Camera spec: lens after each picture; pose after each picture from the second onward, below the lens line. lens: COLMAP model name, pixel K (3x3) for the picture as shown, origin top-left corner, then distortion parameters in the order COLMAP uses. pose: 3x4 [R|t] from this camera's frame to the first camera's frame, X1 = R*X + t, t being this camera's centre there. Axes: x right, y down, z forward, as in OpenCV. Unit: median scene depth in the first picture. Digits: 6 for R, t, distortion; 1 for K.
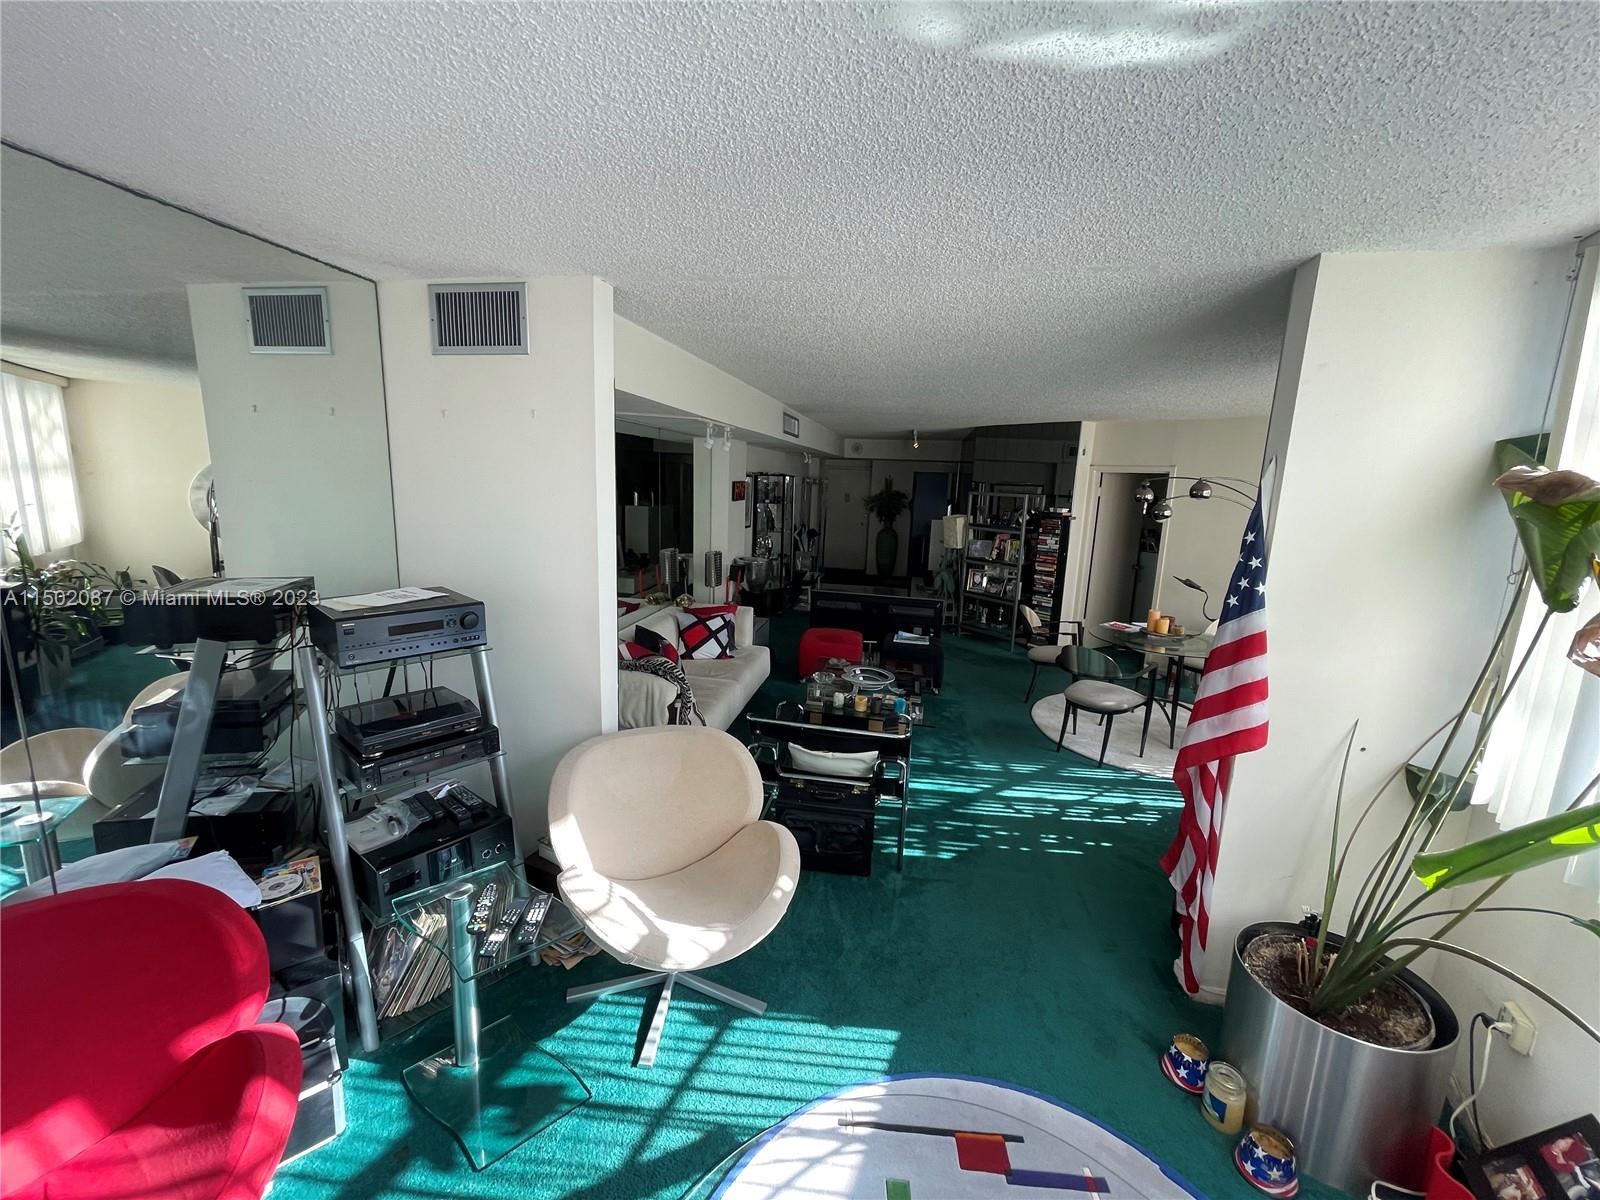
lens RADIAL K [[638.0, 0, 798.5], [0, 638.0, 597.9], [0, 0, 1]] dist [-0.003953, 0.000686]
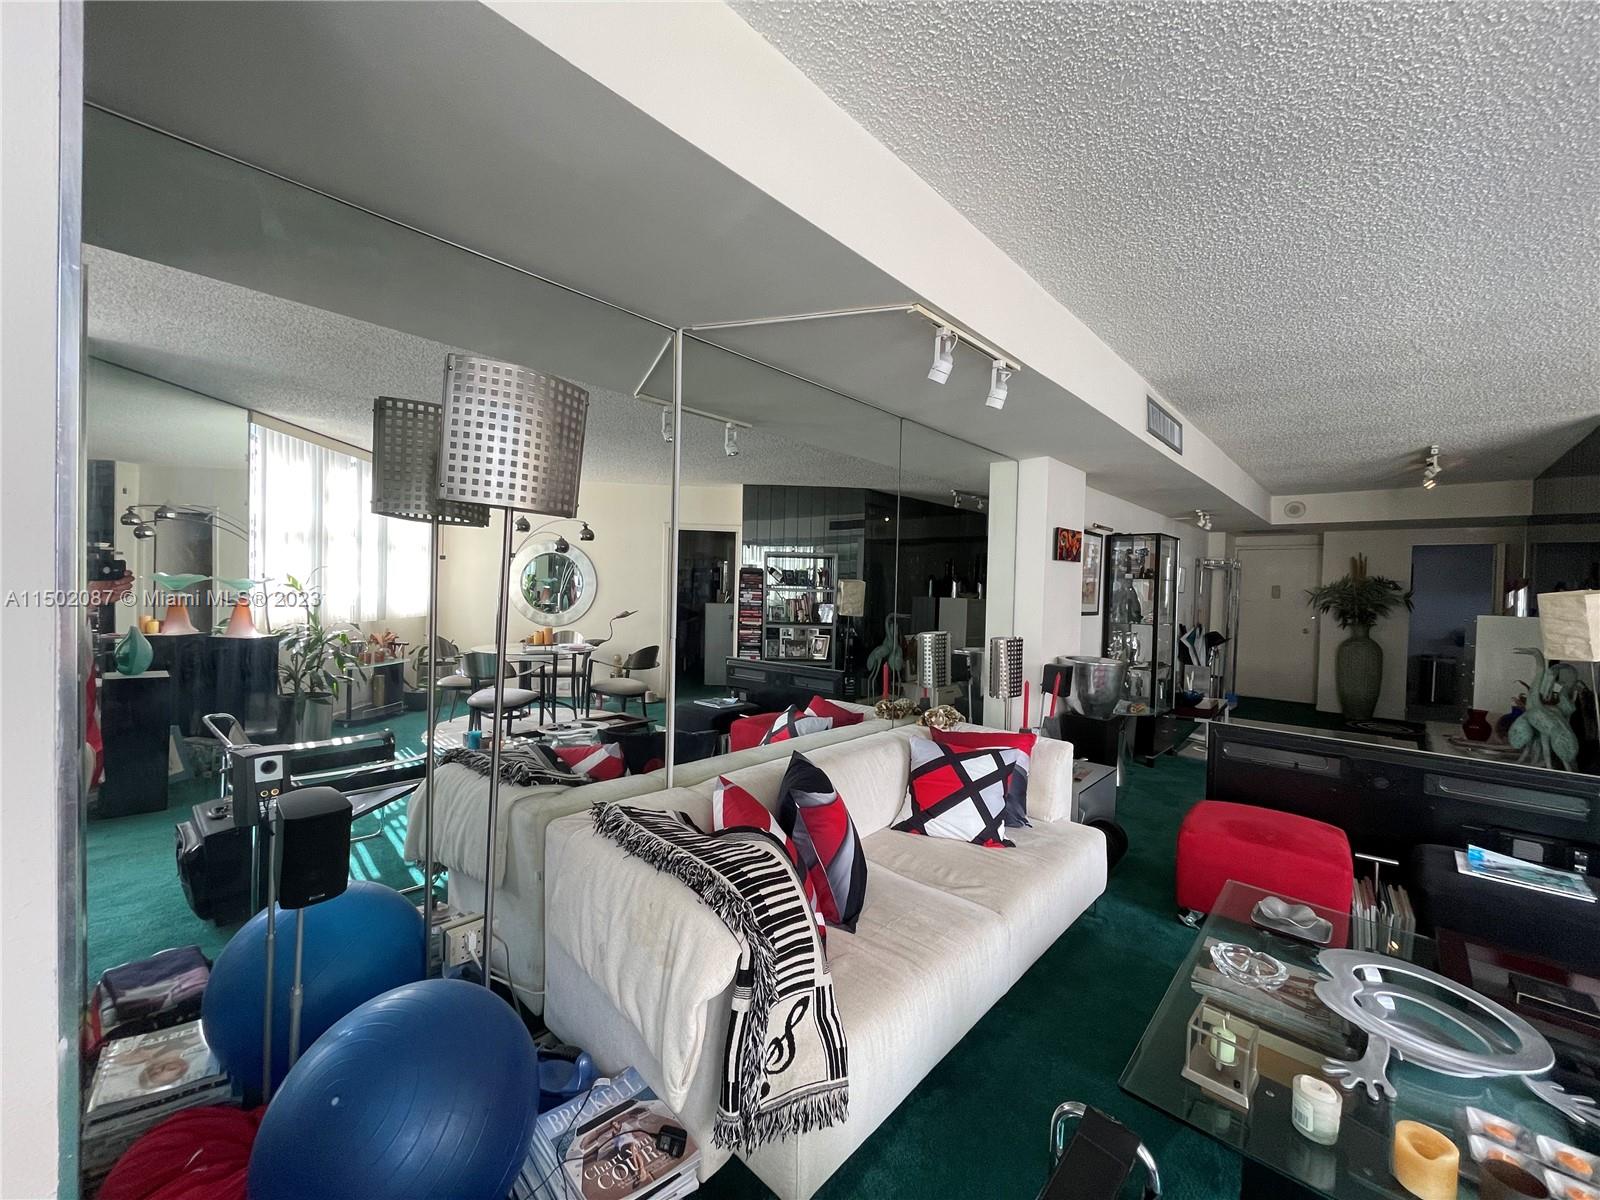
lens RADIAL K [[643.2, 0, 796.8], [0, 643.2, 598.1], [0, 0, 1]] dist [-0.003262, -0.002129]
pose [[0.848860, -0.004915, -0.528596, 0.015242], [-0.092888, 0.983011, -0.158307, 0.003118], [0.520393, 0.183480, 0.833982, 0.487428]]
